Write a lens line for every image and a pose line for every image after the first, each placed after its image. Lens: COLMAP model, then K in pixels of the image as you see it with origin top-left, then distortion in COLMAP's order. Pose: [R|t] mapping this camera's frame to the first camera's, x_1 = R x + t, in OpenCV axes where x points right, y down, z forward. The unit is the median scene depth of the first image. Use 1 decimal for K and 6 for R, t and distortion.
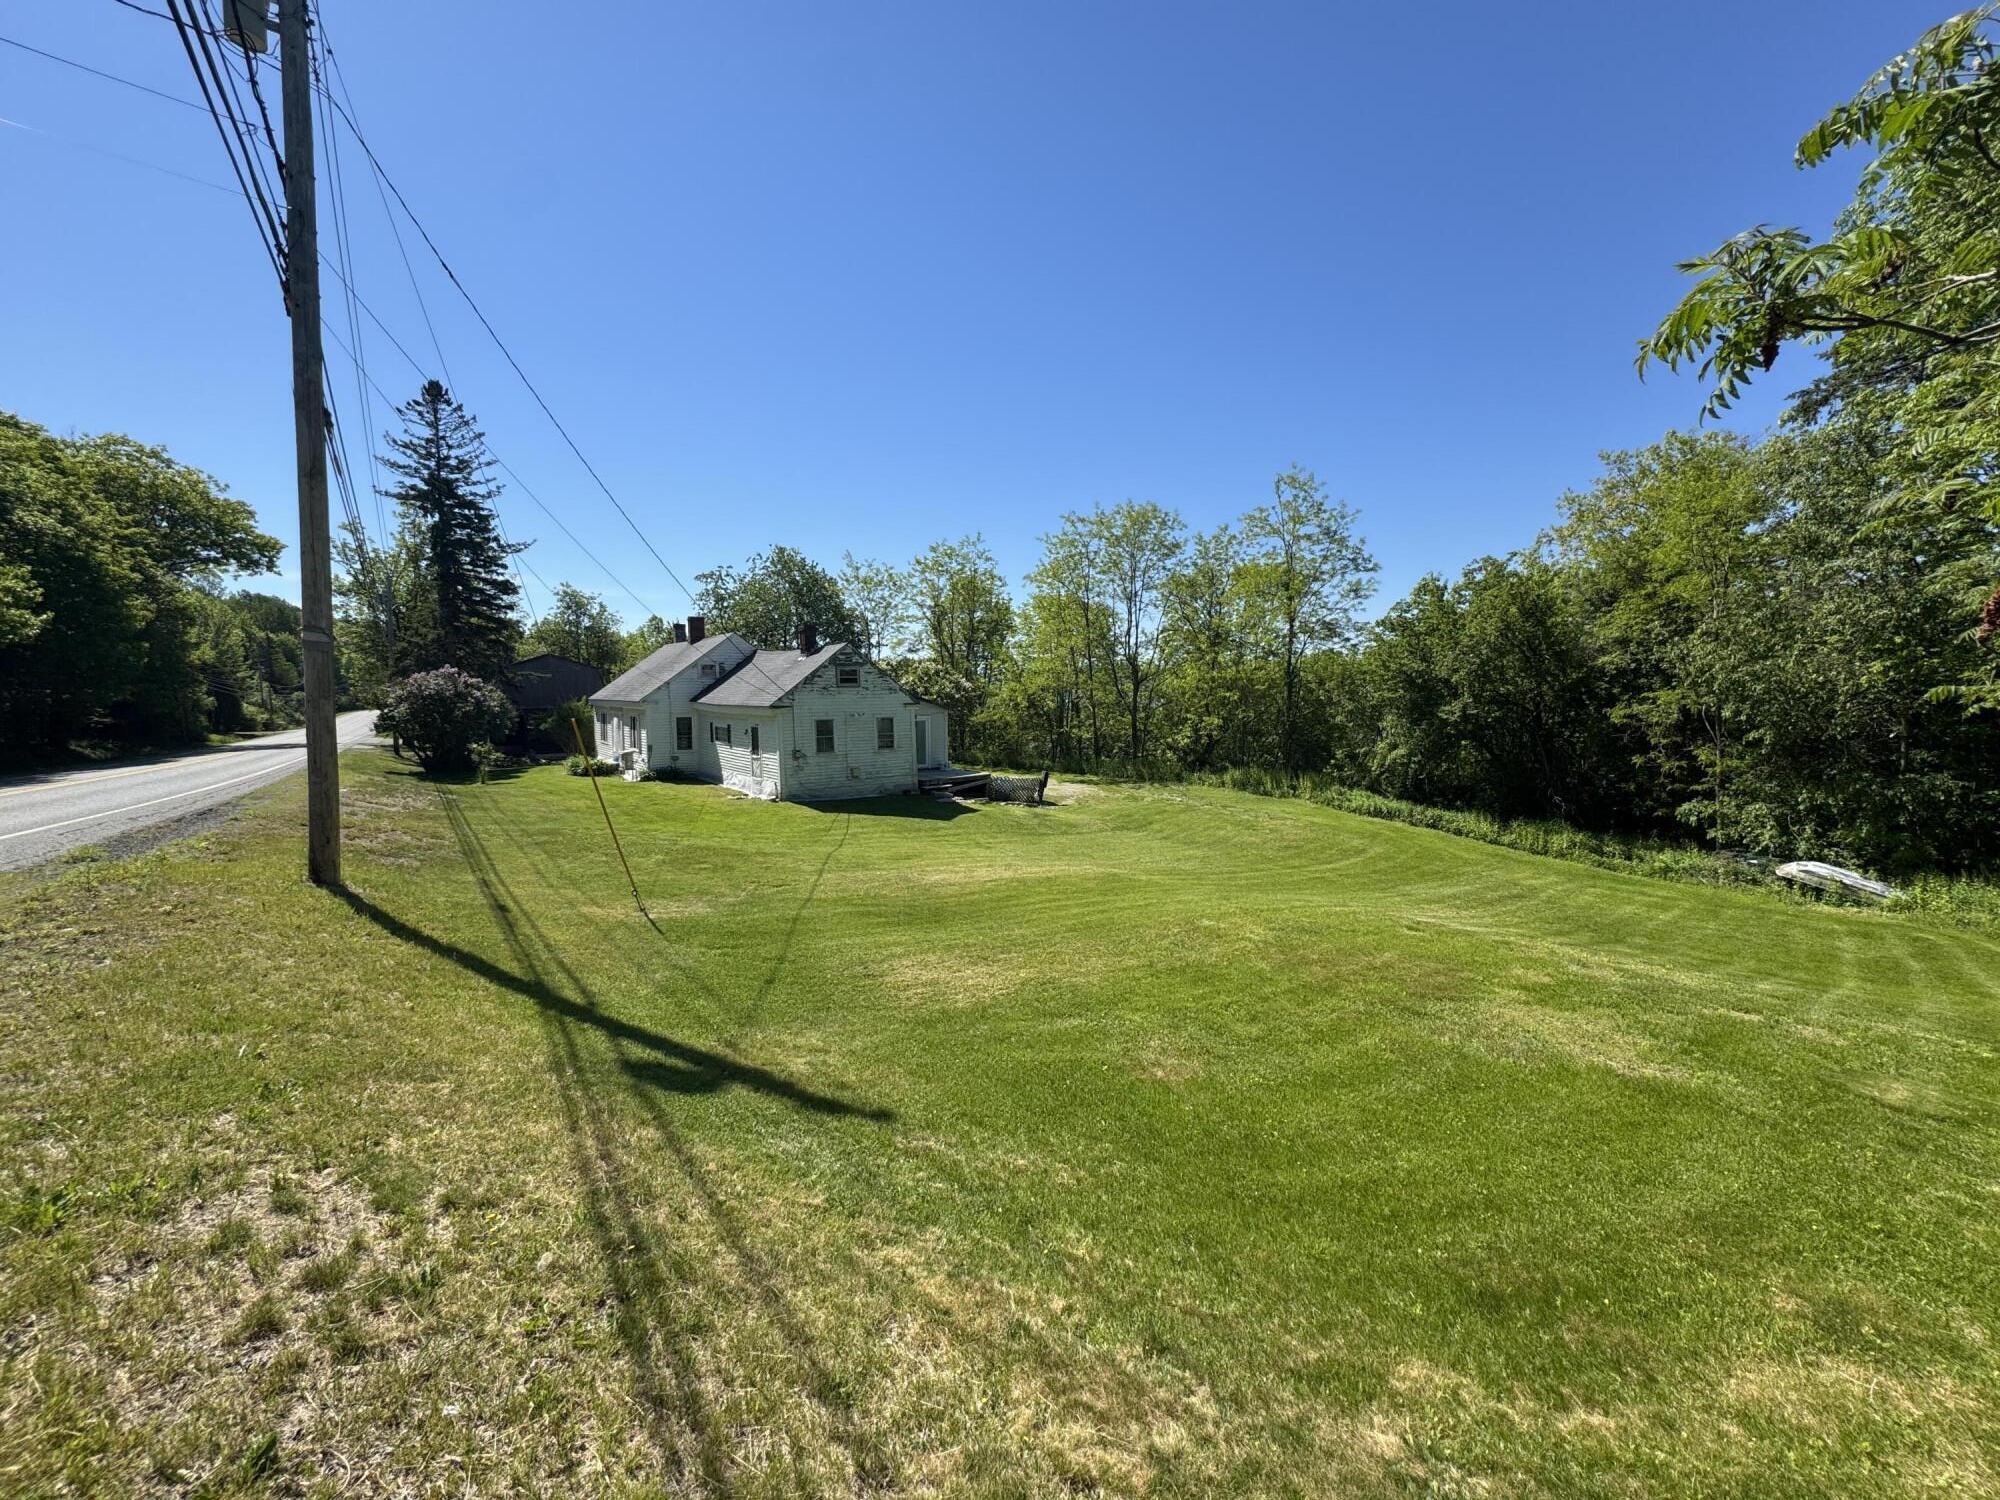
lens RADIAL K [[802.0, 0, 995.6], [0, 802.0, 754.7], [0, 0, 1]] dist [-0.001939, 0.000053]
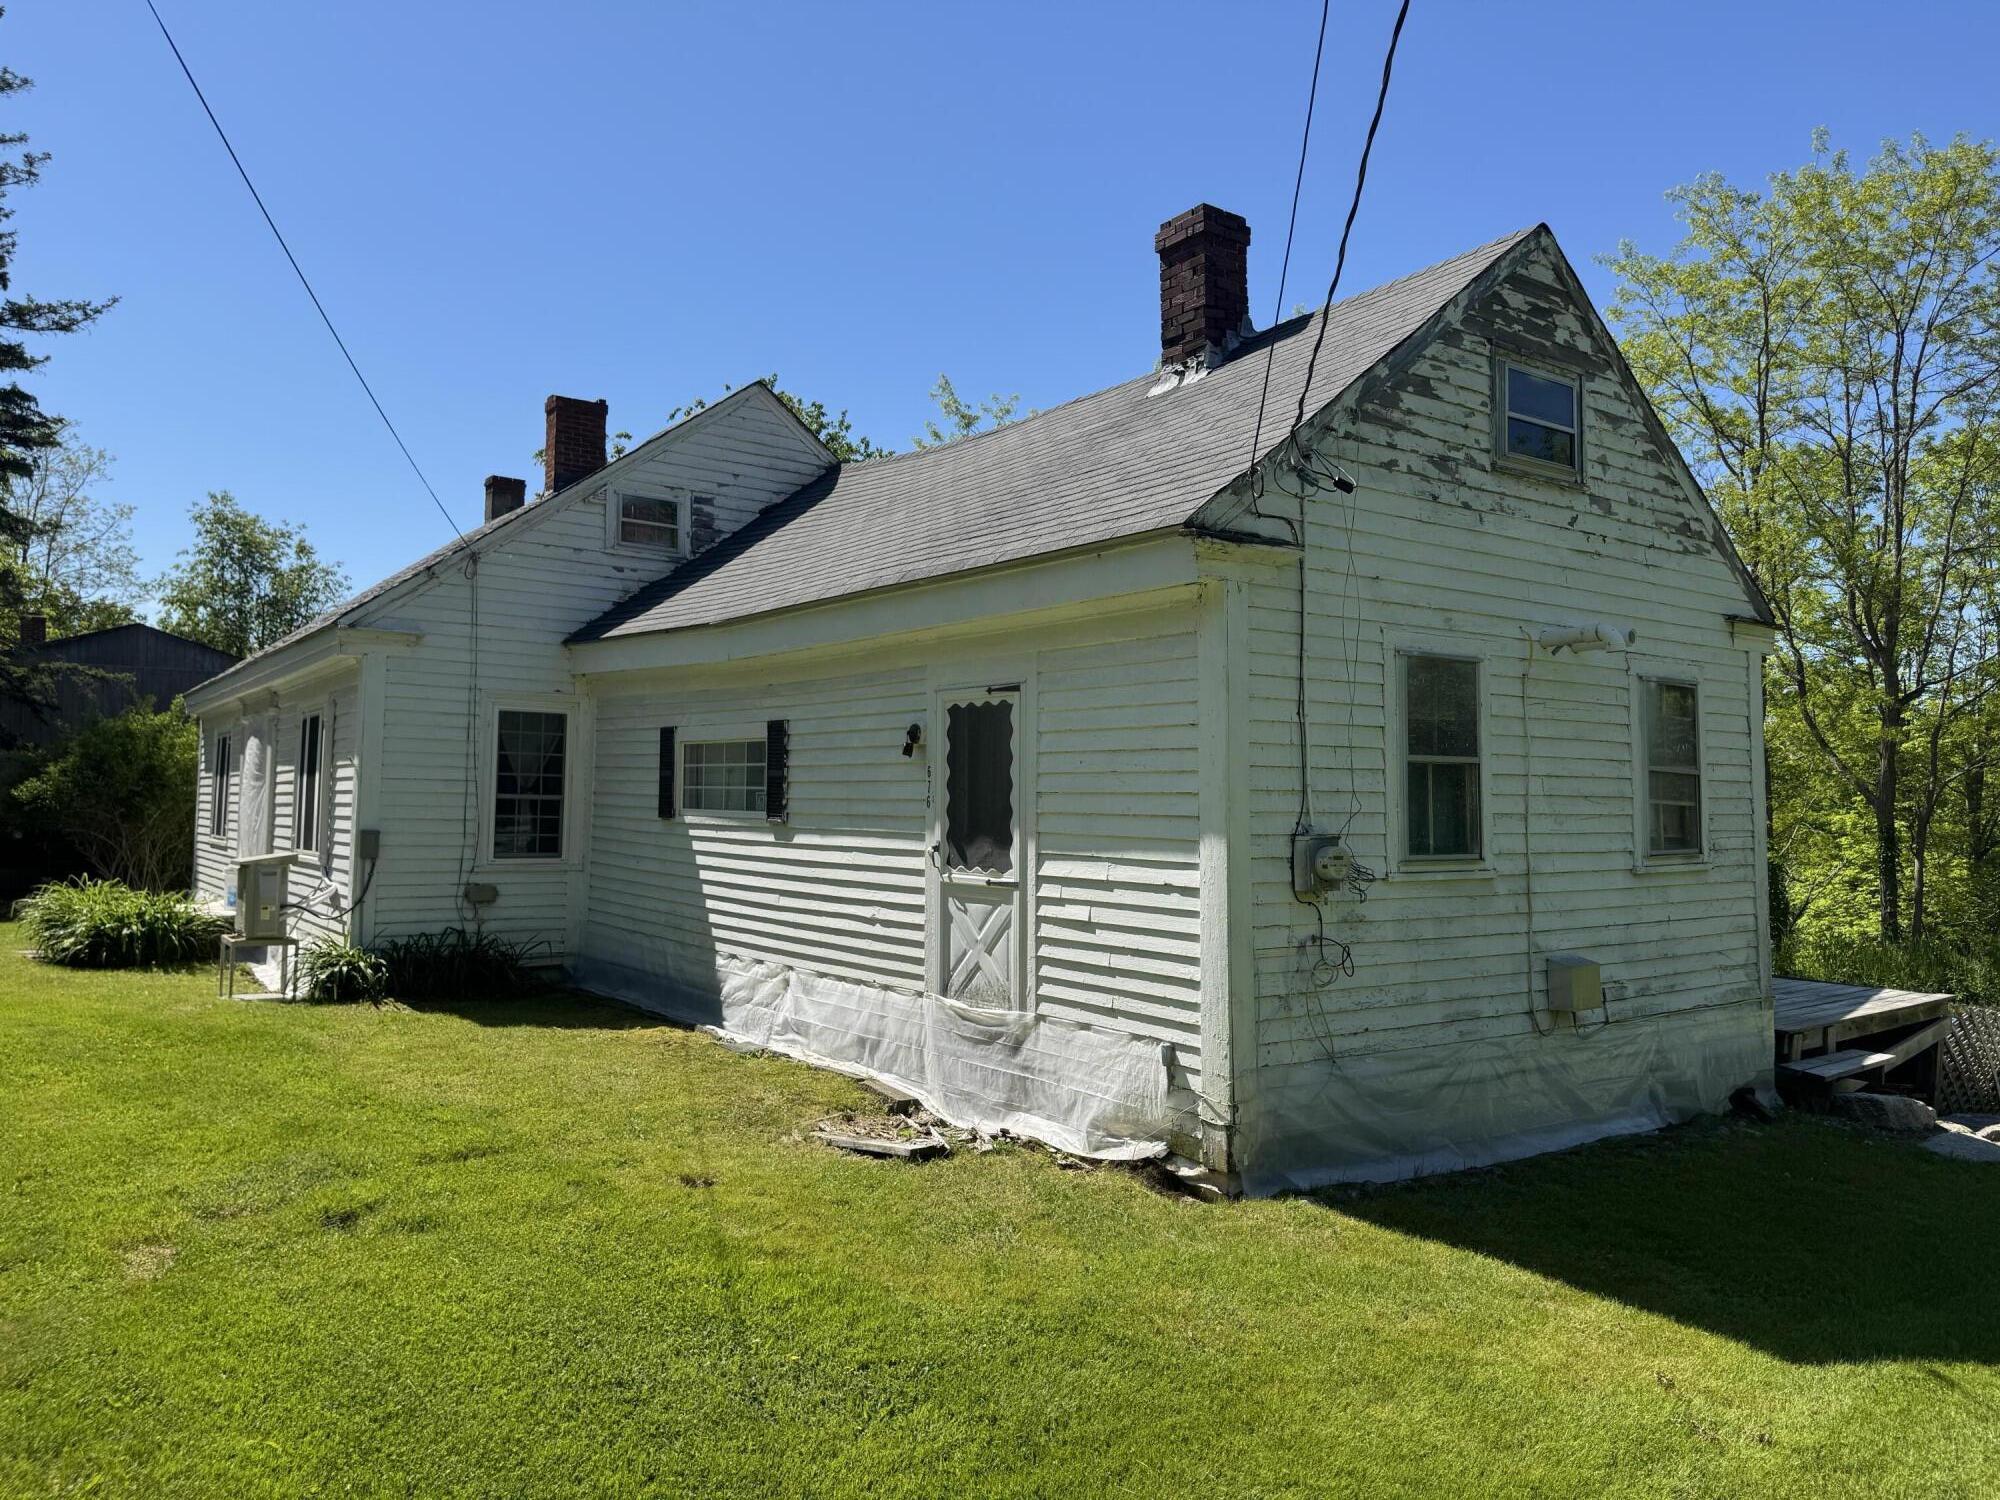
lens RADIAL K [[1397.6, 0, 1000.0], [0, 1397.6, 750.0], [0, 0, 1]] dist [0.089763, -0.096612]
pose [[0.999762, 0.018215, -0.012035, -0.250274], [-0.019556, 0.992234, -0.122842, 0.009877], [0.009704, 0.123048, 0.992353, 0.602980]]
